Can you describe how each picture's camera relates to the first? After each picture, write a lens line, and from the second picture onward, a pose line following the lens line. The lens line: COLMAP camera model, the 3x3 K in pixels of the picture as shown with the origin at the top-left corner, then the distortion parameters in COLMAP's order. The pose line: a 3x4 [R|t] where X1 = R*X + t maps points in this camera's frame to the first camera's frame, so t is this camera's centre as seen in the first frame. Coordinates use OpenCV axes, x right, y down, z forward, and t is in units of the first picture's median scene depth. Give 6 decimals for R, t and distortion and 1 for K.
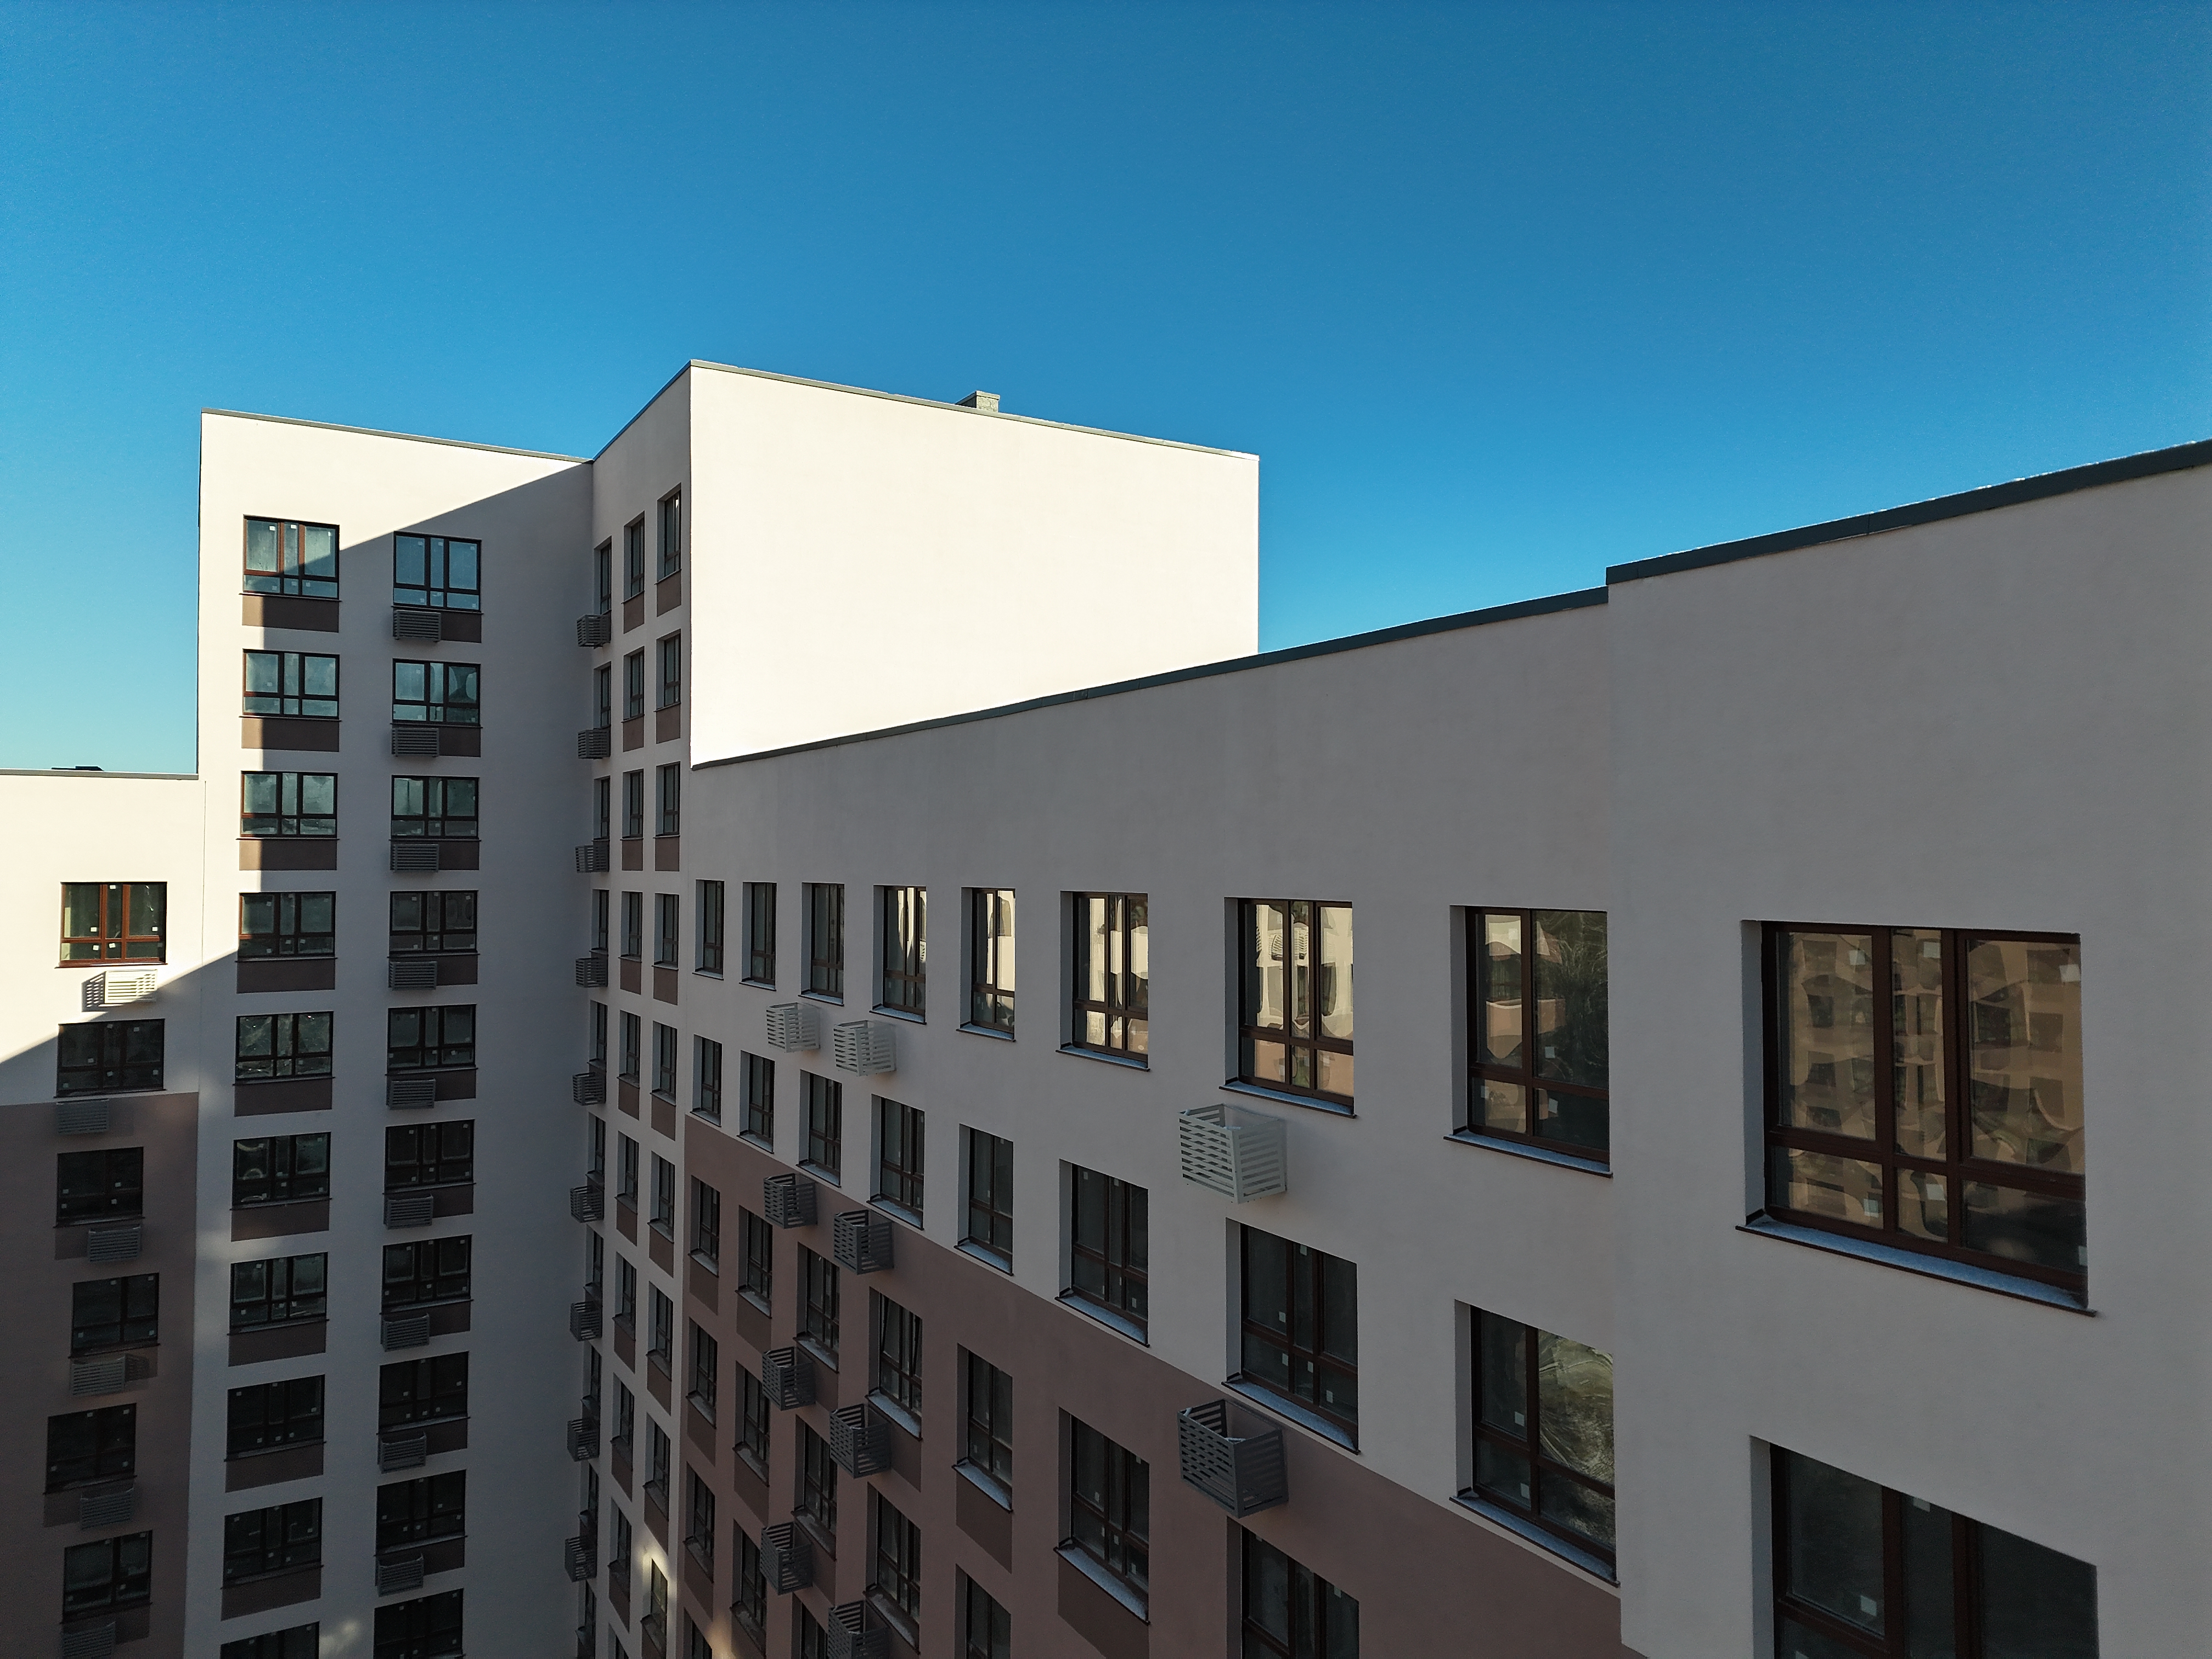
lens RADIAL K [[1556.5, 0, 1116.2], [0, 1556.5, 825.9], [0, 0, 1]] dist [0.068453, -0.054410]
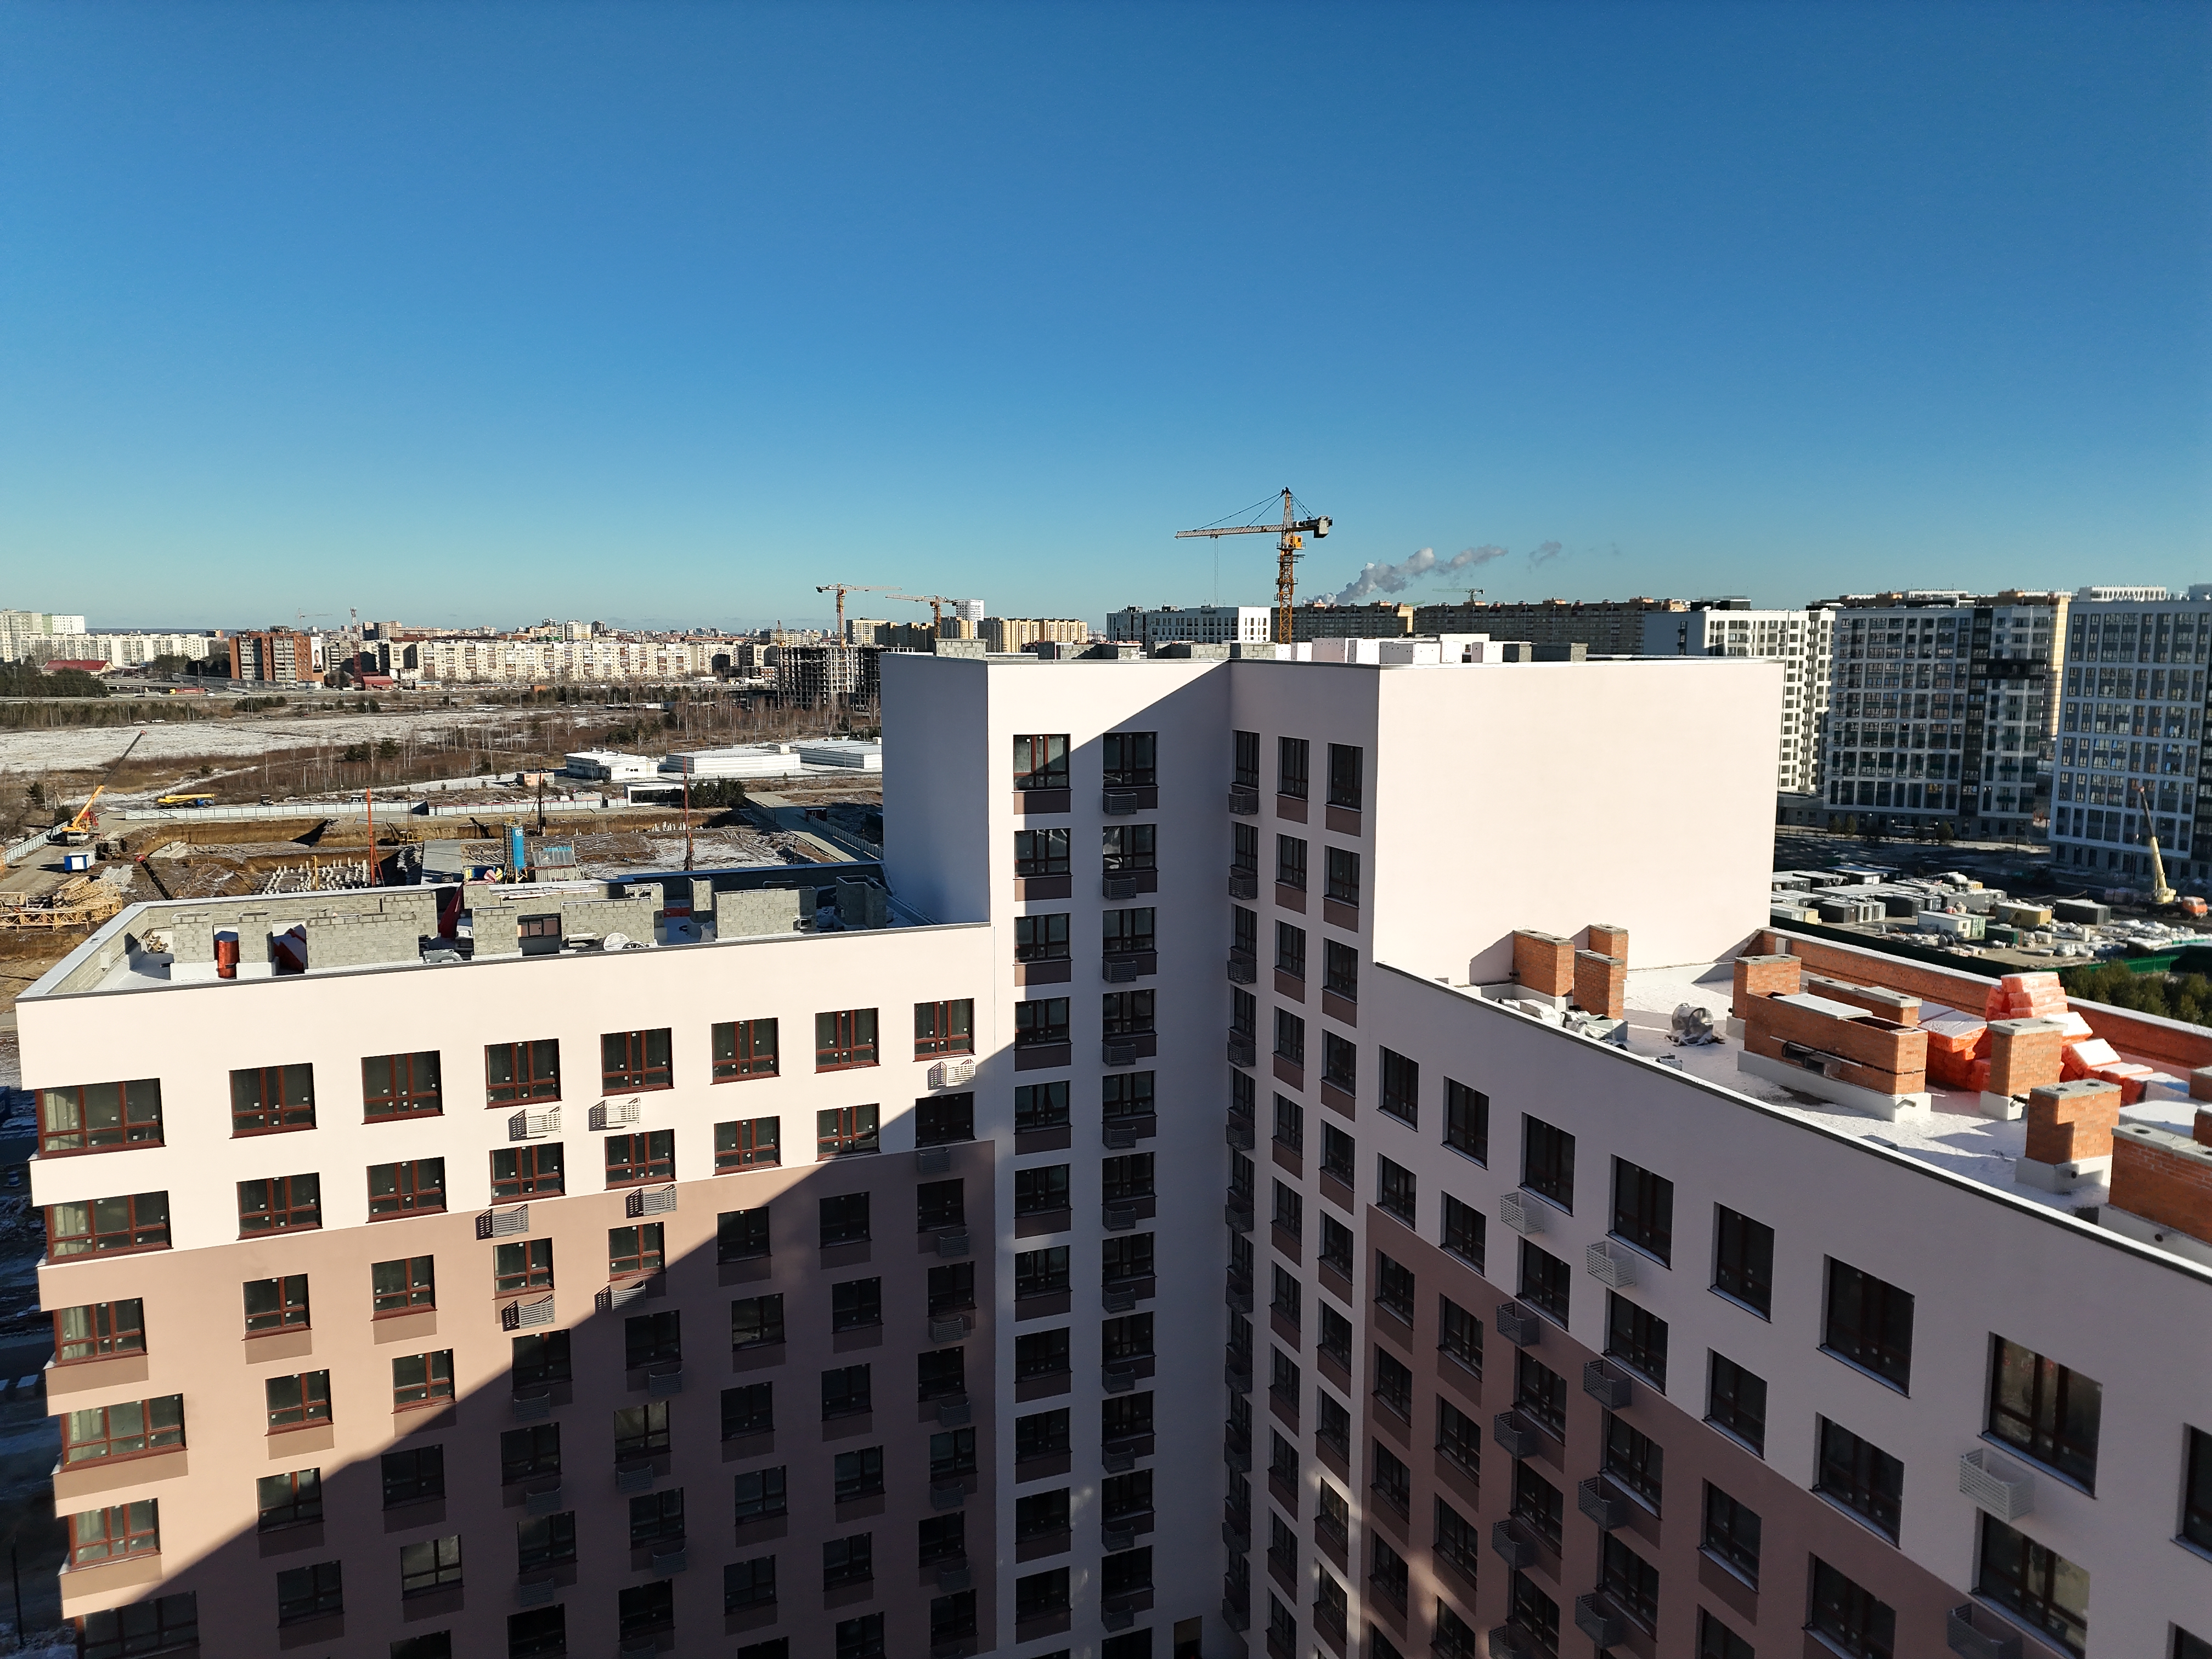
lens RADIAL K [[1556.5, 0, 1098.4], [0, 1556.5, 815.9], [0, 0, 1]] dist [0.068453, -0.054410]
pose [[0.987582, 0.019131, -0.155936, -0.268137], [0.003565, 0.989573, 0.143986, -0.326029], [0.157065, -0.142753, 0.977216, -0.329480]]
